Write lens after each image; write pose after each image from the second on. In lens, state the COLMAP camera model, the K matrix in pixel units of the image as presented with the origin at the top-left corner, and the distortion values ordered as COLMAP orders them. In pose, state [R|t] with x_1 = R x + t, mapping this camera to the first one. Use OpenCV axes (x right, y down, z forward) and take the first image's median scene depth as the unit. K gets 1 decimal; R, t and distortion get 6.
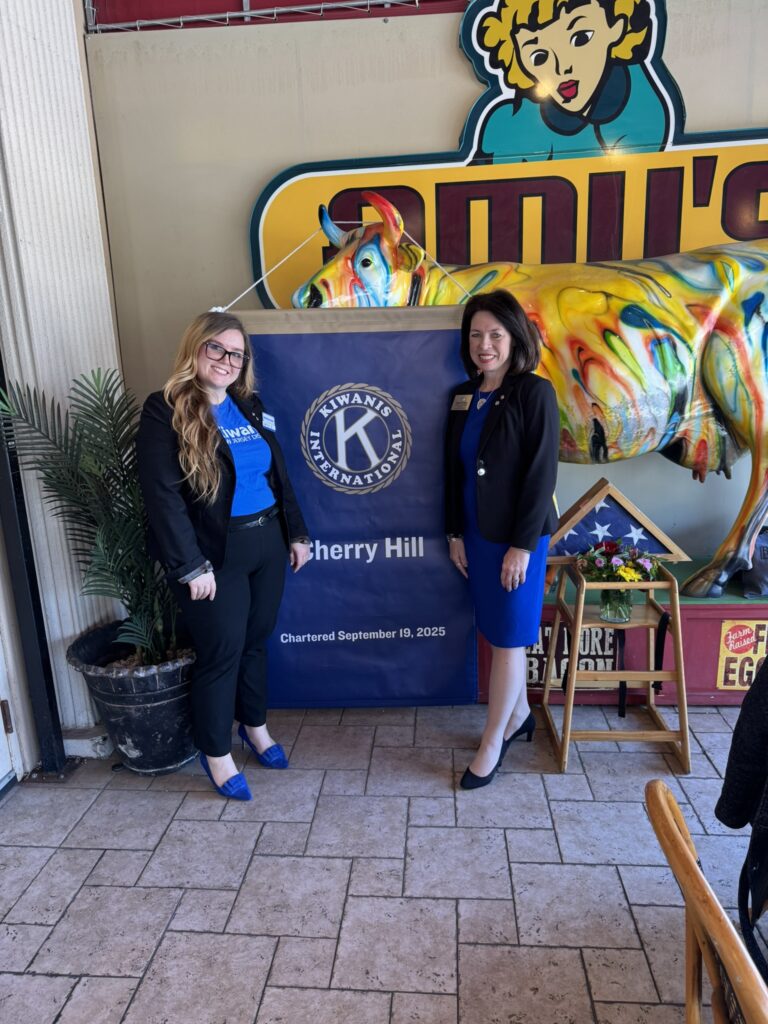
lens RADIAL K [[750.5, 0, 384.0], [0, 750.5, 512.0], [0, 0, 1]] dist [0.150756, -0.252281]
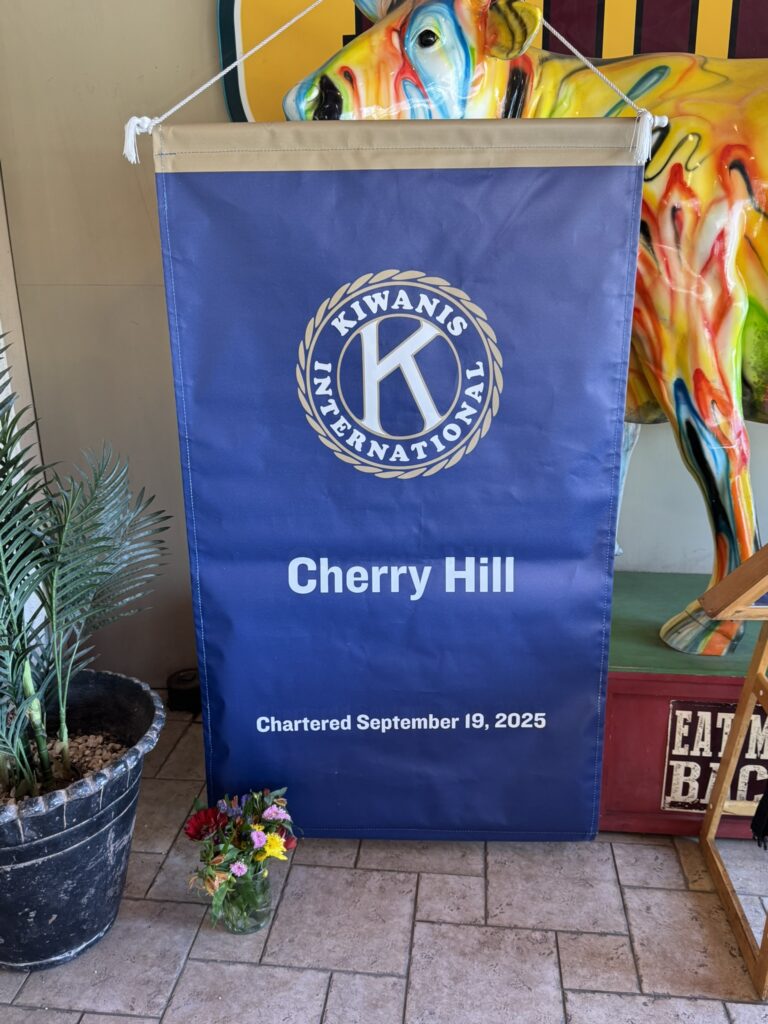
lens RADIAL K [[867.3, 0, 384.0], [0, 867.3, 512.0], [0, 0, 1]] dist [0.115456, -0.184290]
pose [[0.999348, 0.025521, -0.025546, -0.028924], [-0.023772, 0.997499, 0.066563, -0.041448], [0.027181, -0.065913, 0.997455, 0.366797]]
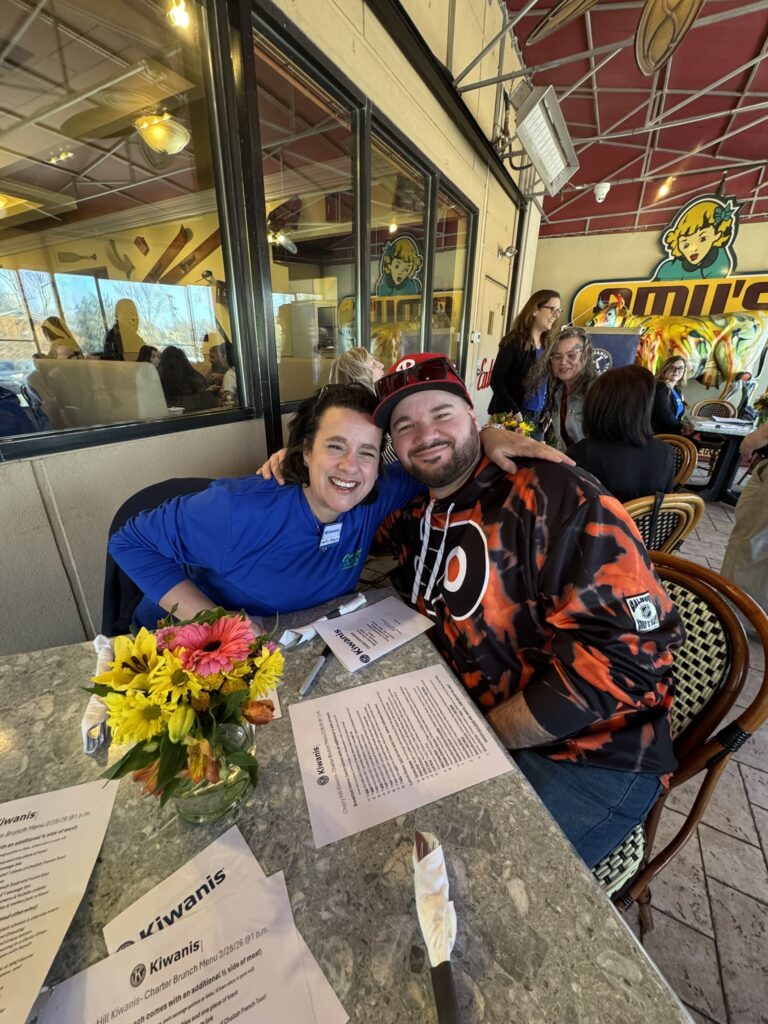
lens RADIAL K [[406.9, 0, 380.8], [0, 406.9, 511.1], [0, 0, 1]] dist [-0.002671, -0.000070]
pose [[0.906558, 0.207611, -0.367492, -0.105020], [-0.142489, 0.970088, 0.196537, 0.347766], [0.397303, -0.125808, 0.909023, -1.276304]]
